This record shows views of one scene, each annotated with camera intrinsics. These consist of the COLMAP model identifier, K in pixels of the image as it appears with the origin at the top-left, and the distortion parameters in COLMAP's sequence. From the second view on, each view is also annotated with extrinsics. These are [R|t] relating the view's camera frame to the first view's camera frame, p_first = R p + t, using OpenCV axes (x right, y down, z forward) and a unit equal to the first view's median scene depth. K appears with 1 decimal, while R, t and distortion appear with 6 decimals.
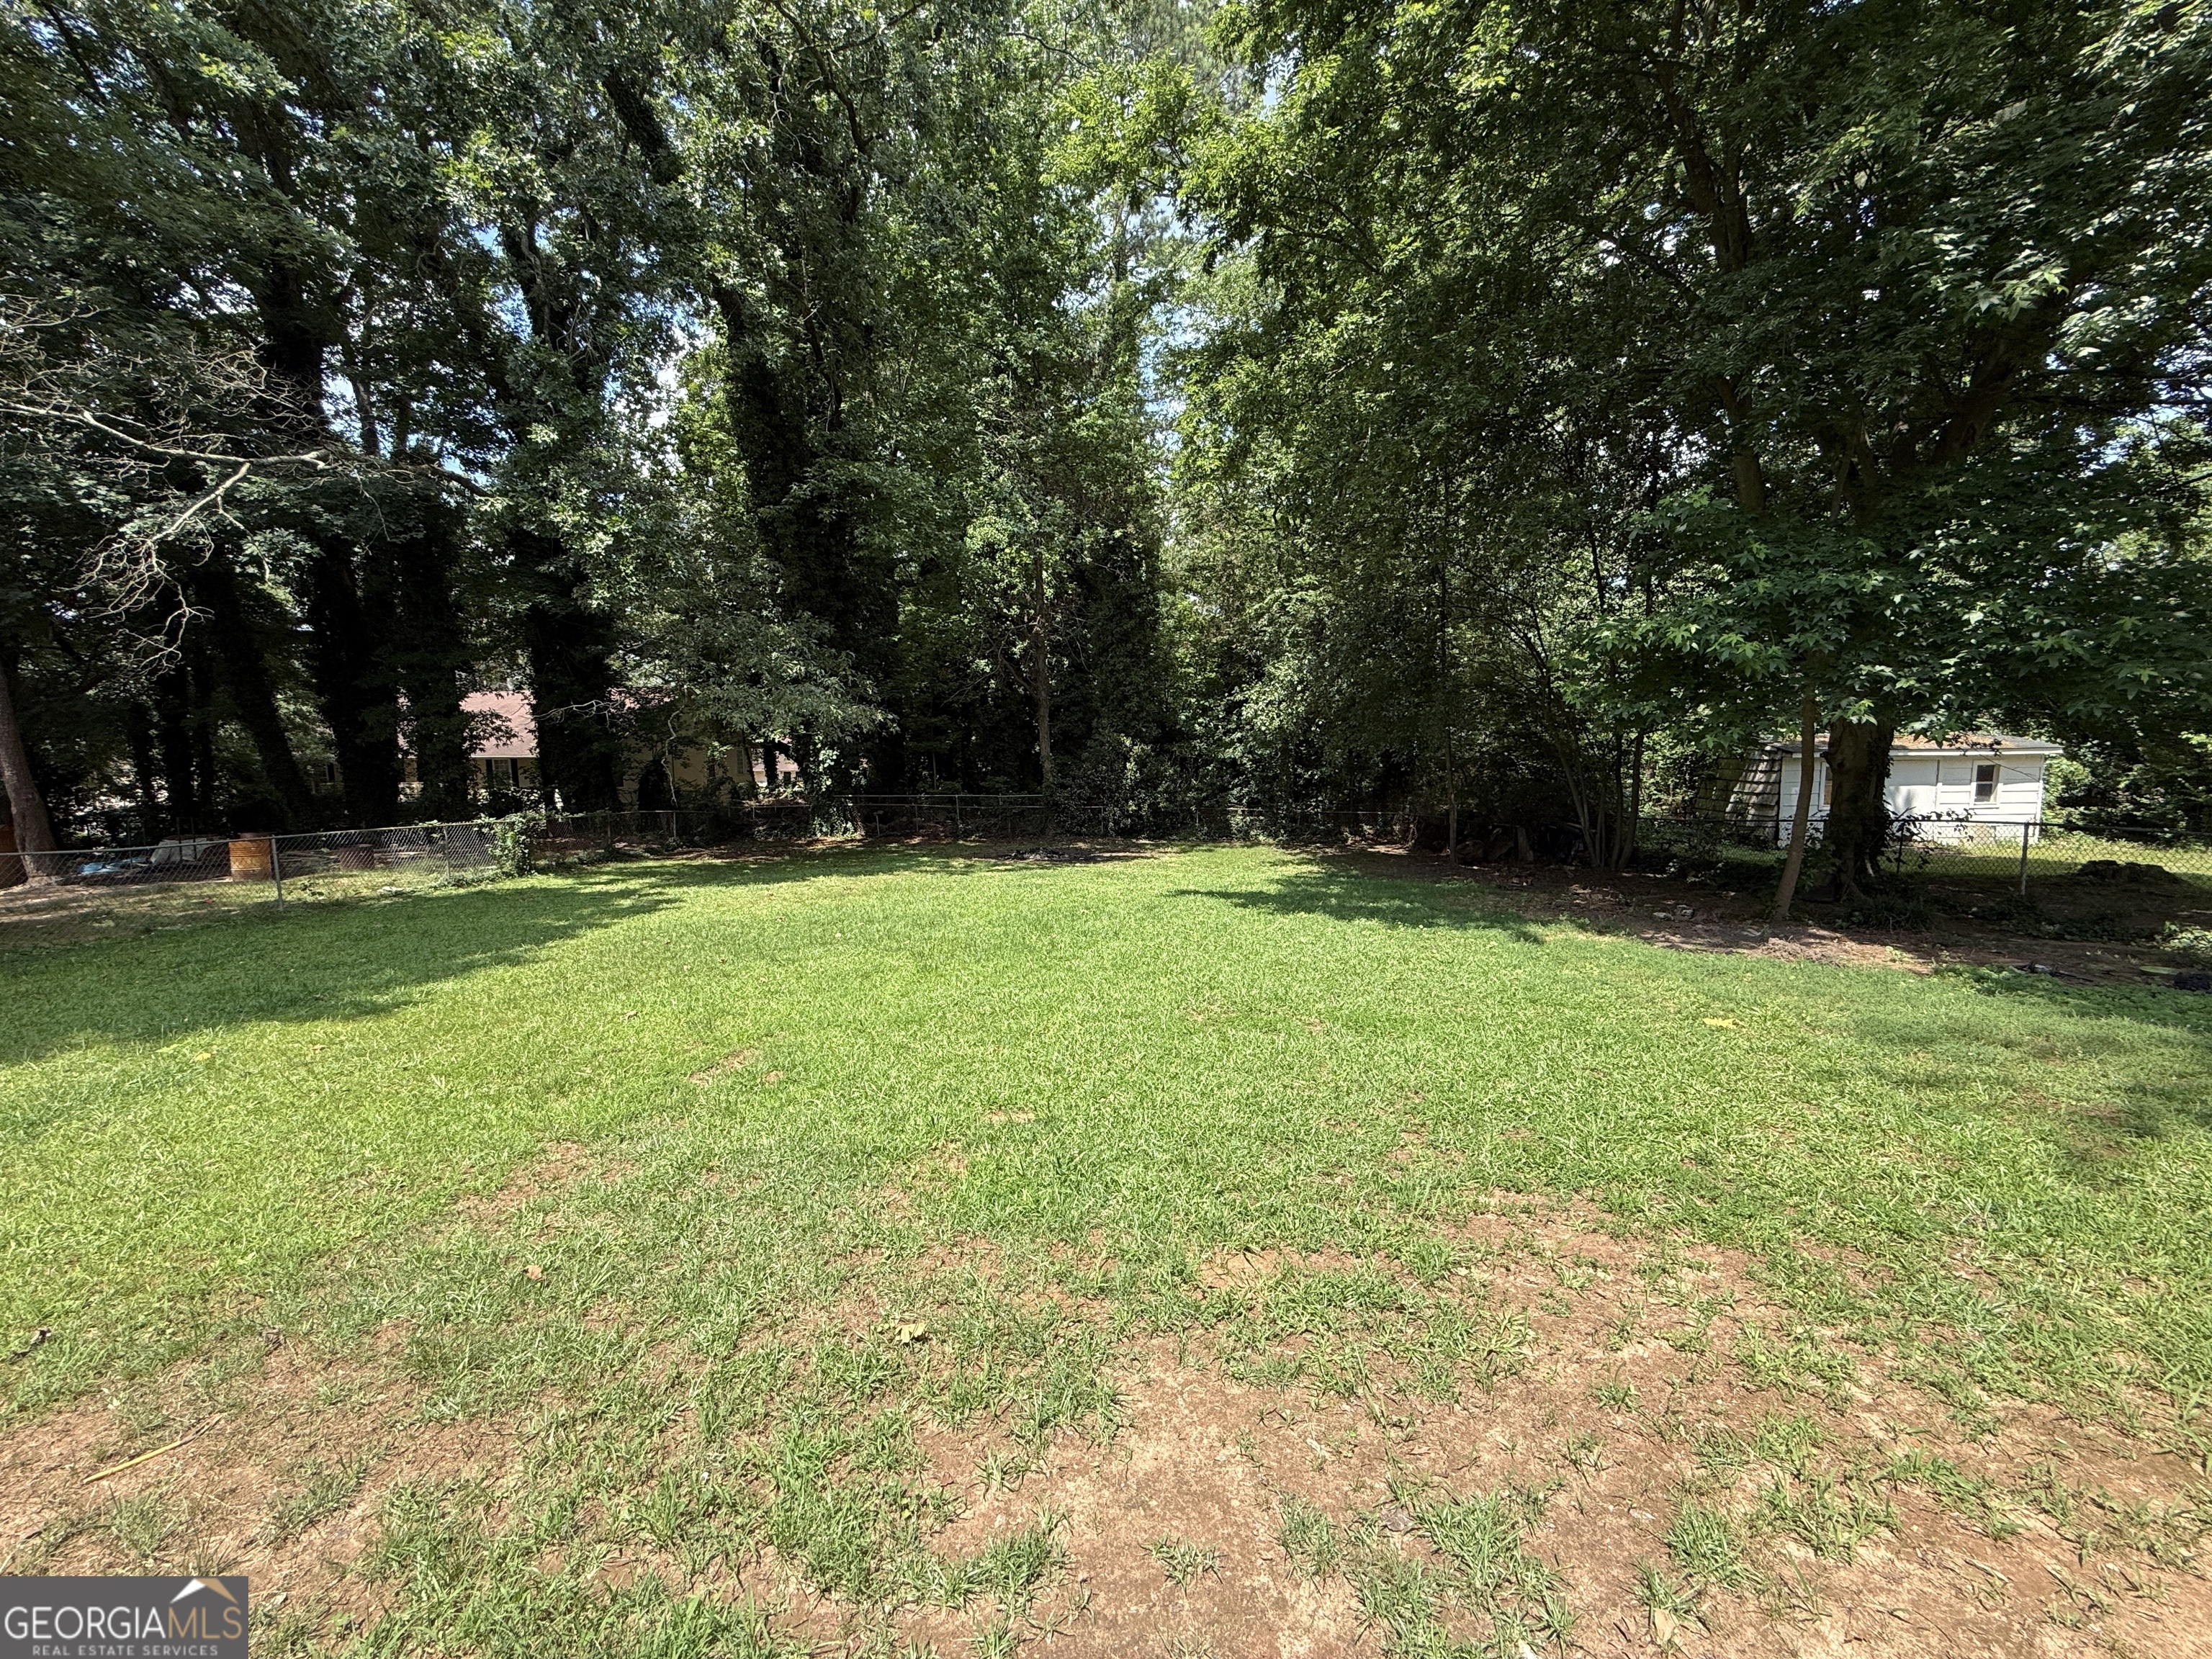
lens RADIAL K [[878.5, 0, 1105.5], [0, 878.5, 833.3], [0, 0, 1]] dist [0.003048, 0.000349]
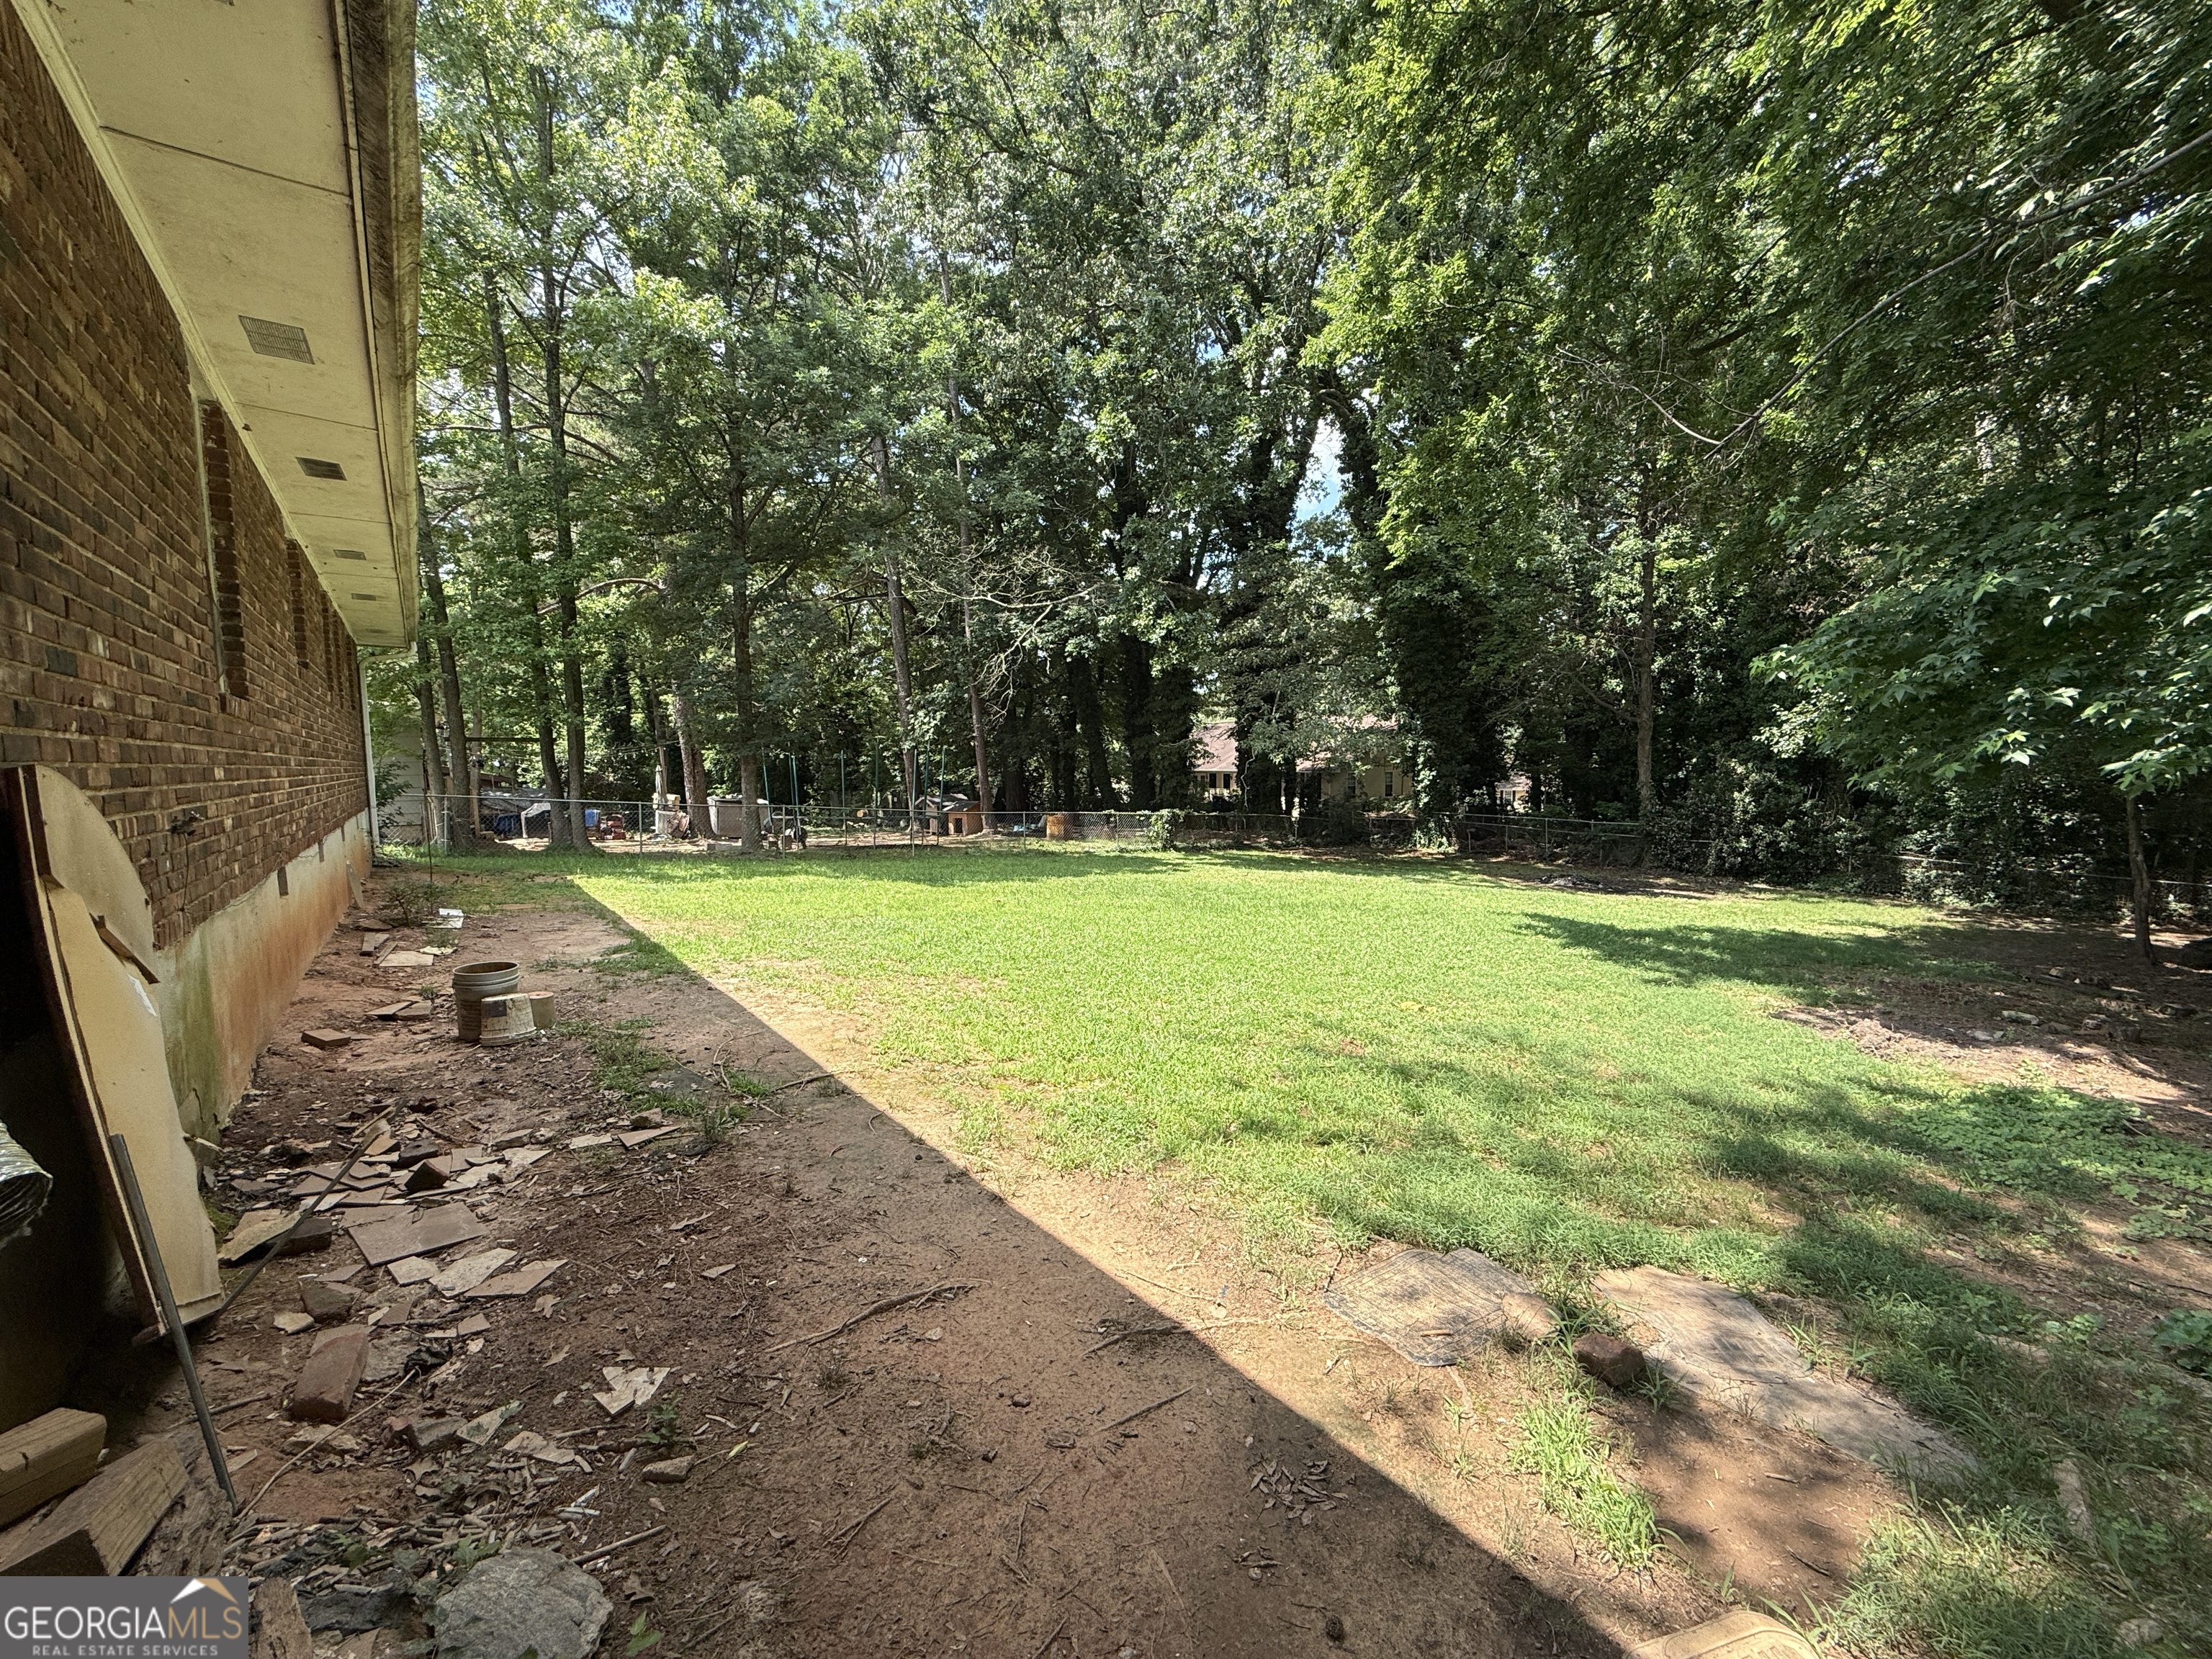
lens RADIAL K [[878.5, 0, 1109.0], [0, 878.5, 831.6], [0, 0, 1]] dist [0.003048, 0.000349]
pose [[0.648974, 0.072755, -0.757324, 0.391804], [-0.088434, 0.995883, 0.019892, -0.006192], [0.755654, 0.054064, 0.652736, -0.039860]]
